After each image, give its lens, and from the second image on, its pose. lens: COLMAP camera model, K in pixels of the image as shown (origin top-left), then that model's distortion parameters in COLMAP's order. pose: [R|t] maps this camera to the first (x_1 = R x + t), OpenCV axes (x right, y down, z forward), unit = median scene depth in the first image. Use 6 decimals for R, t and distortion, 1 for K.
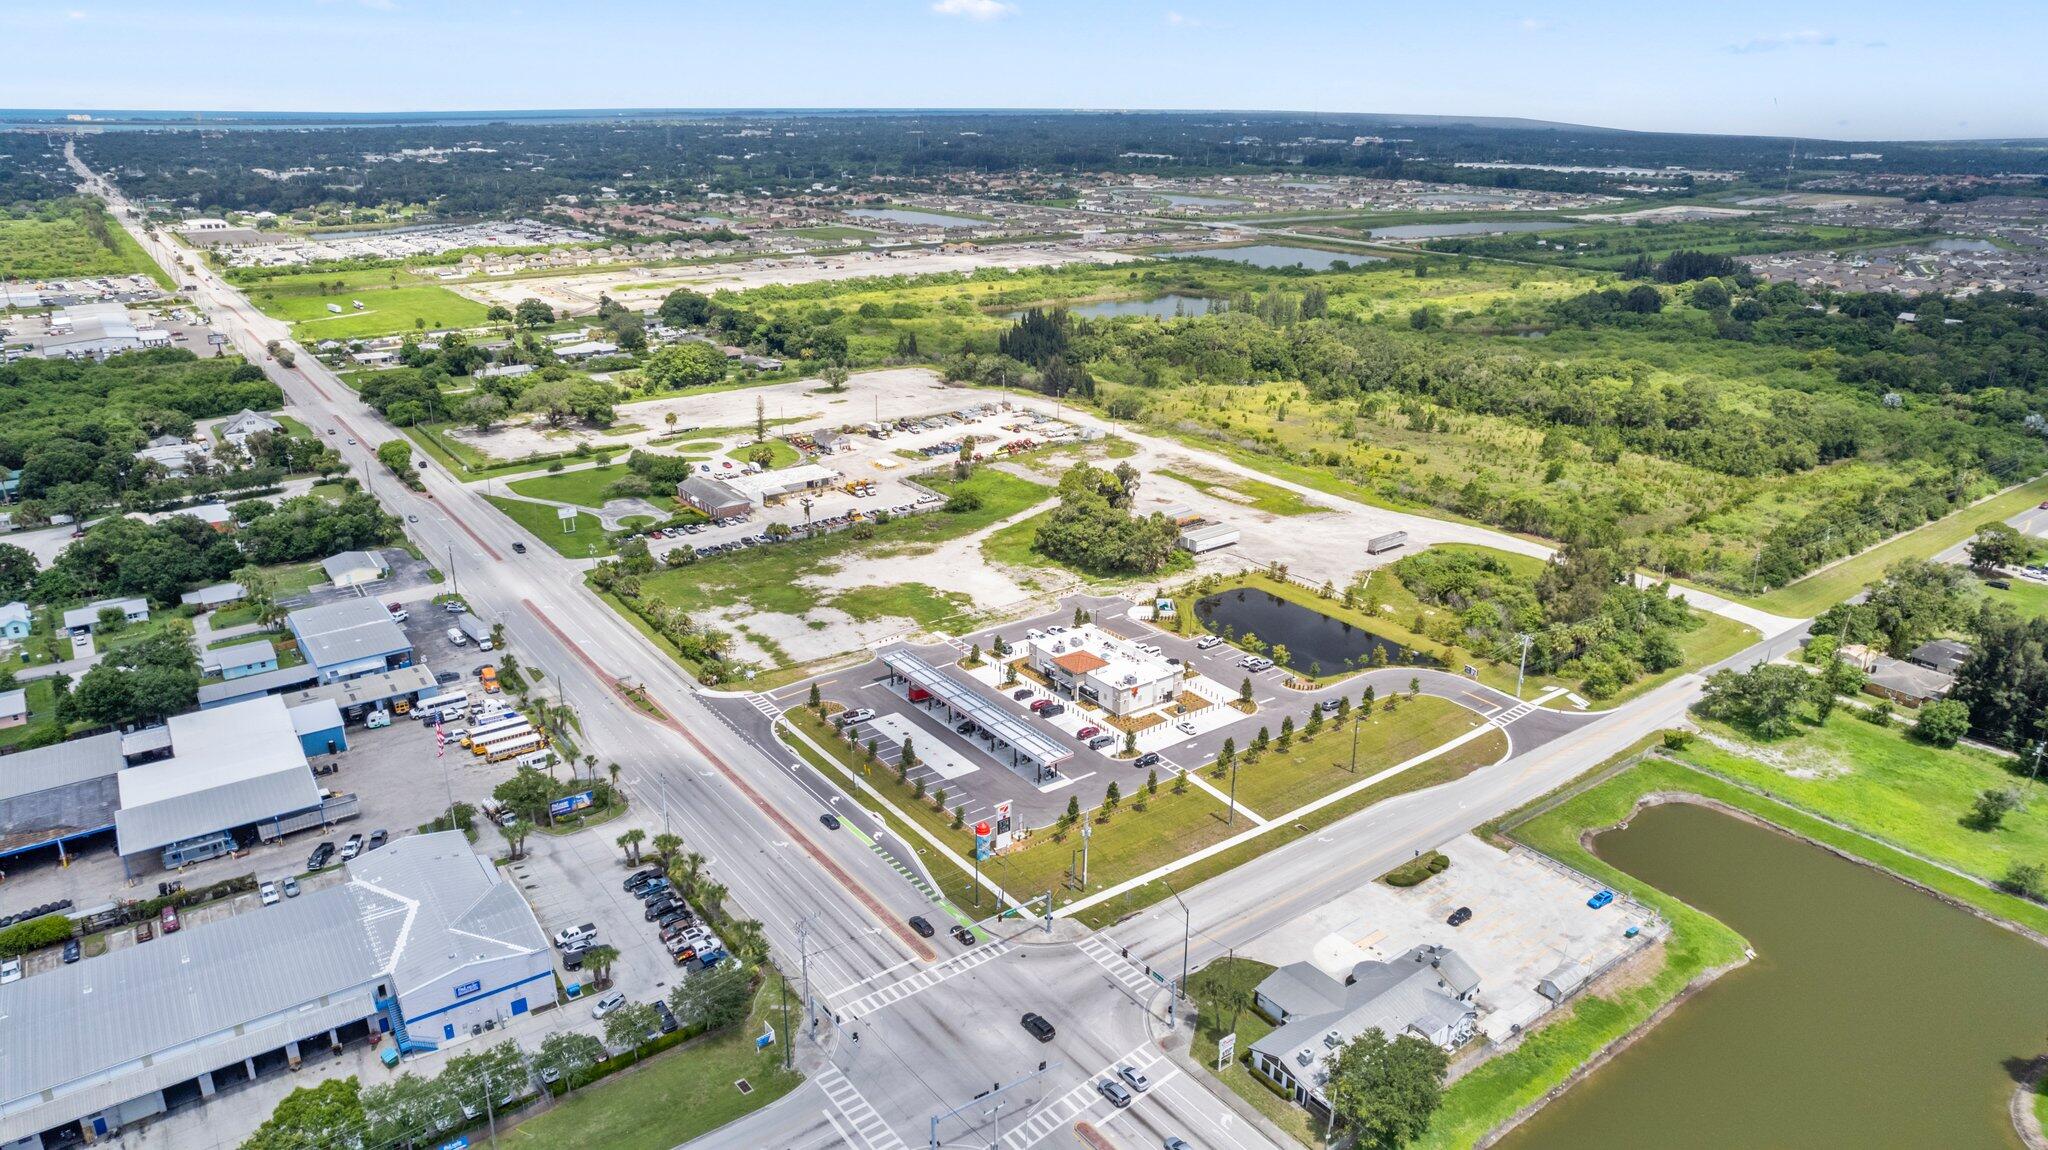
lens RADIAL K [[1309.1, 0, 1028.1], [0, 1309.1, 577.8], [0, 0, 1]] dist [-0.065539, 0.054653]
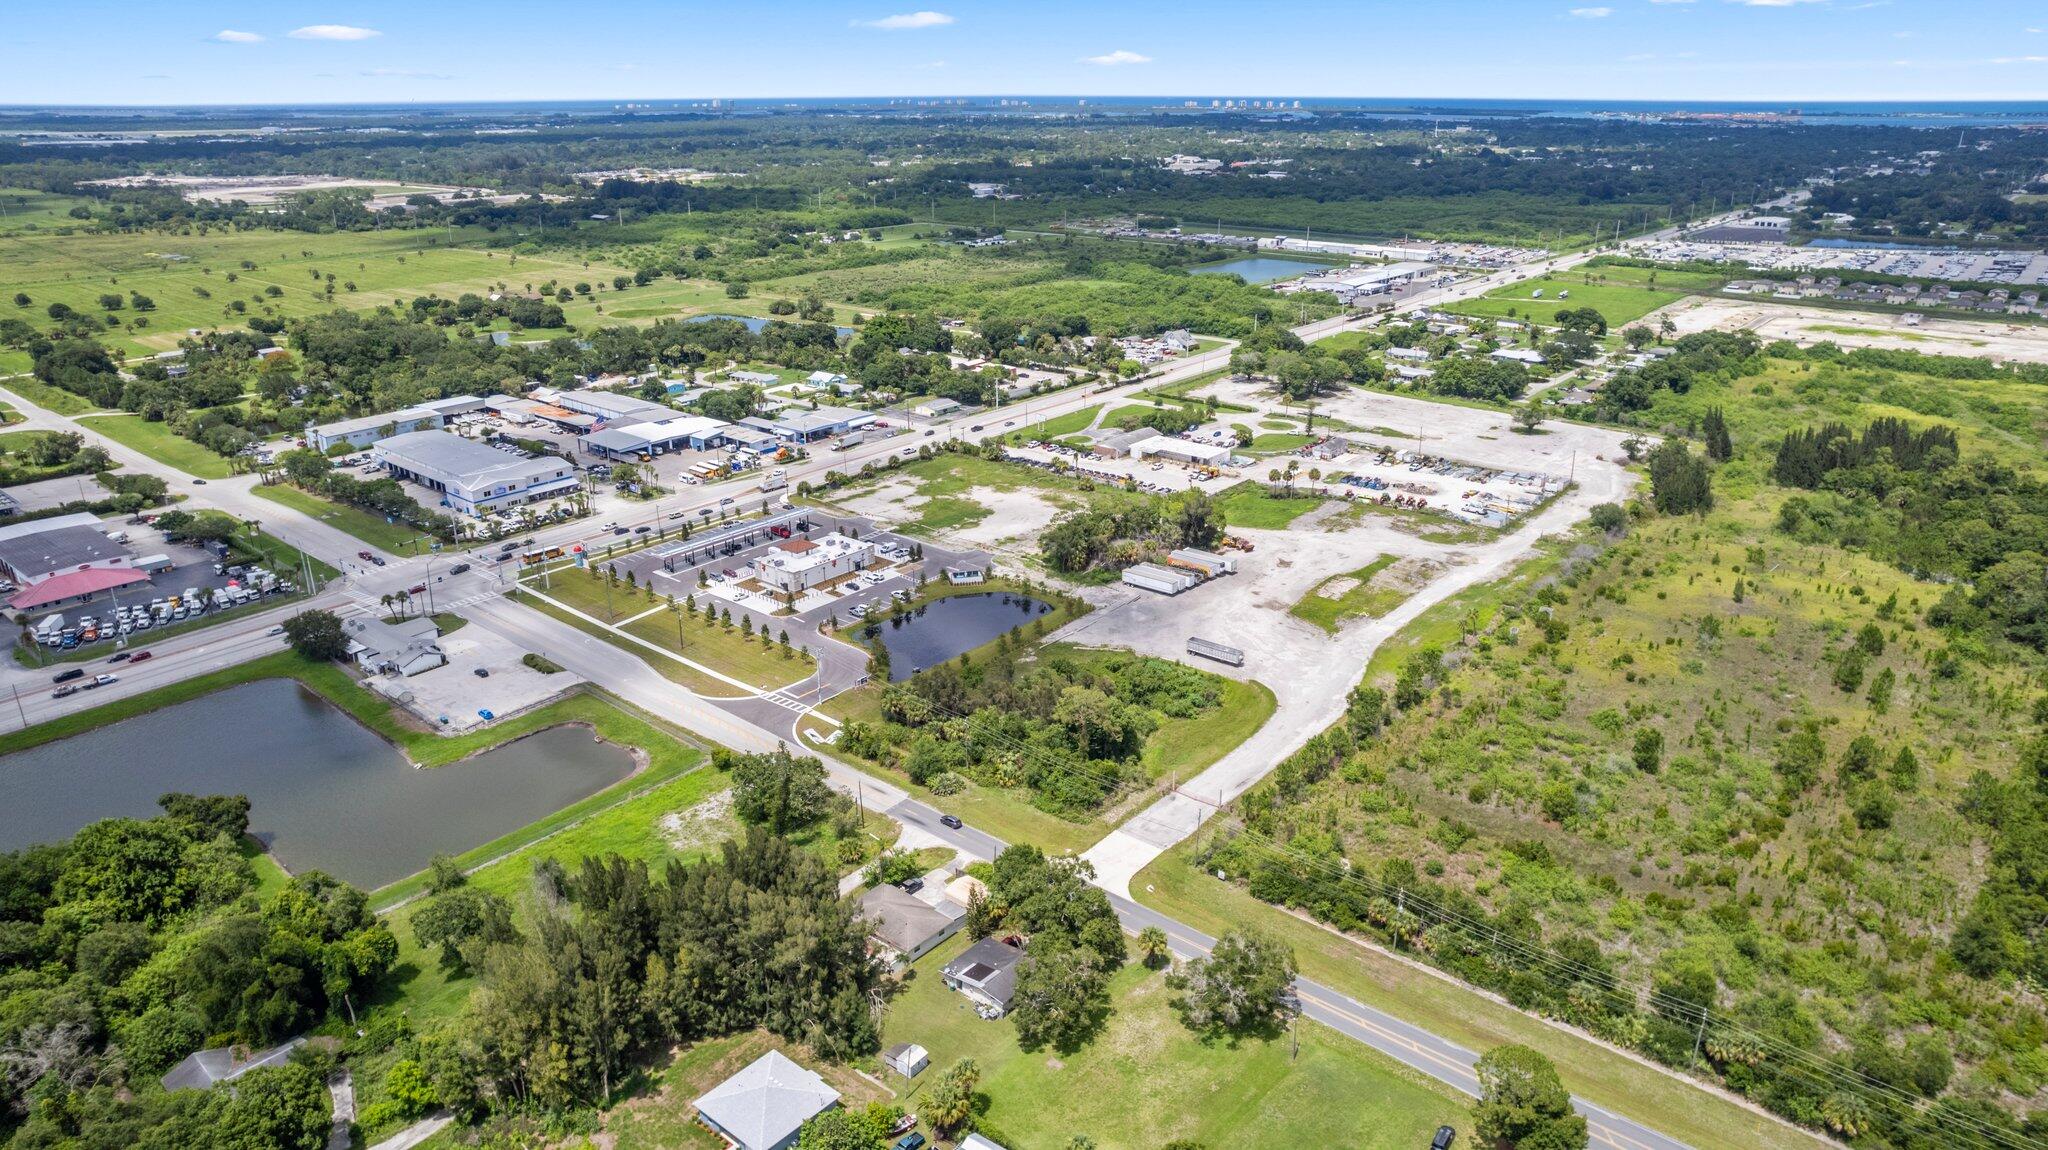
lens RADIAL K [[1309.1, 0, 1038.4], [0, 1309.1, 566.6], [0, 0, 1]] dist [-0.065539, 0.054653]
pose [[0.239678, 0.330776, -0.912766, 1.368374], [-0.332563, 0.911262, 0.242905, -0.336550], [0.912116, 0.245333, 0.328414, 0.772154]]
